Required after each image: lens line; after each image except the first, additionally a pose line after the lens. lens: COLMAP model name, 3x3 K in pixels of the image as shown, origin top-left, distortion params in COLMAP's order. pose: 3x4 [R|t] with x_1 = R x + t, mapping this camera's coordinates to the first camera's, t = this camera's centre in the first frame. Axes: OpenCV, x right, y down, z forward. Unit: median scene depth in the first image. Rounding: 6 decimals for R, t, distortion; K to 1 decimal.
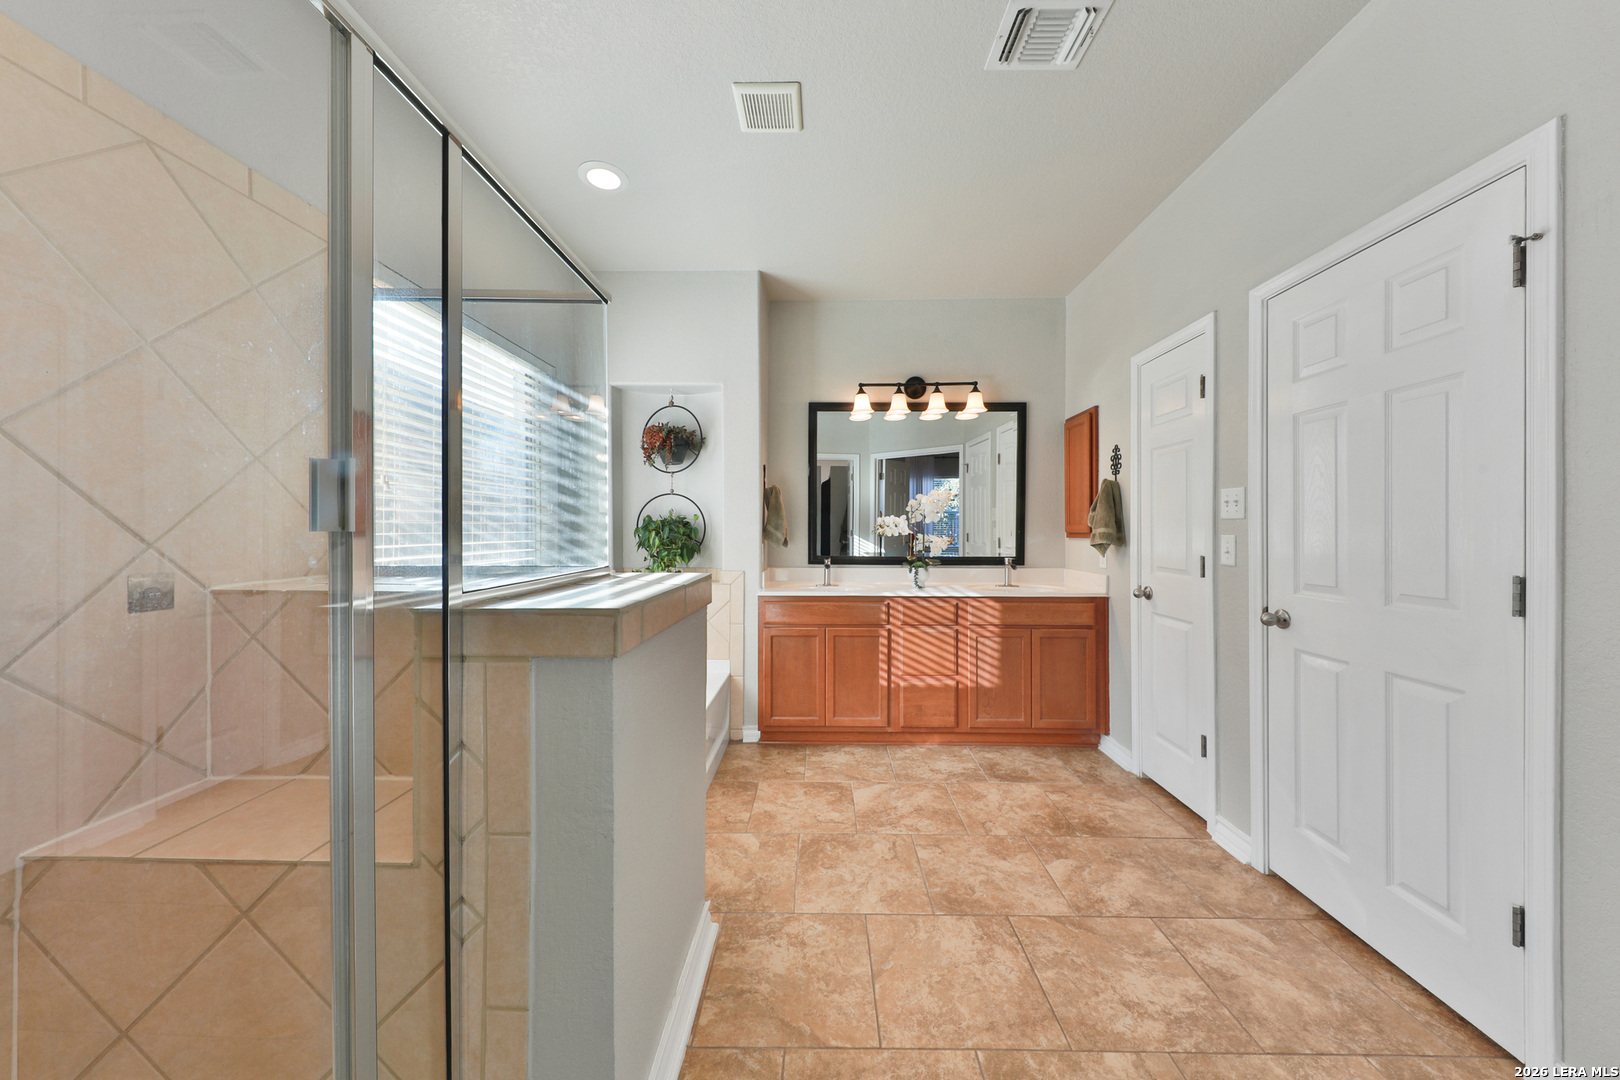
lens RADIAL K [[536.3, 0, 808.3], [0, 536.3, 530.8], [0, 0, 1]] dist [0.009482, 0.000029]
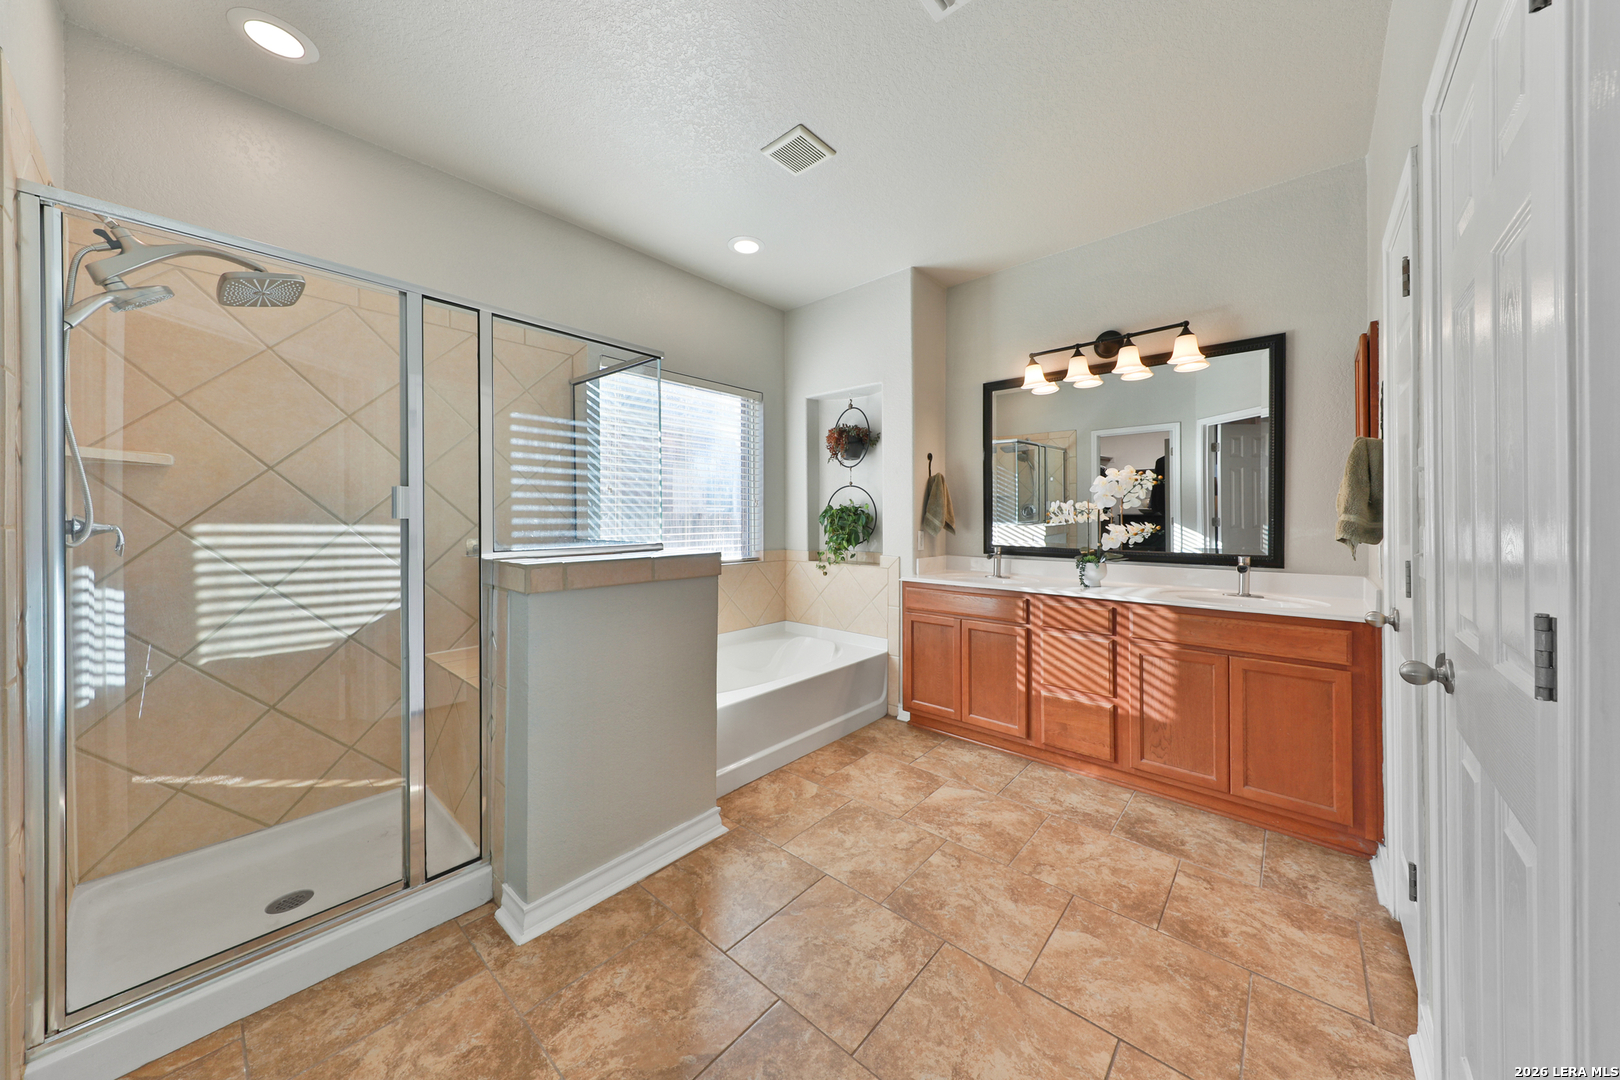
lens RADIAL K [[539.0, 0, 818.4], [0, 539.0, 513.7], [0, 0, 1]] dist [0.007092, -0.000175]
pose [[0.766697, -0.005305, -0.641987, 0.461242], [-0.002067, 0.999940, -0.010732, 0.004040], [0.642006, 0.009555, 0.766640, 0.093423]]
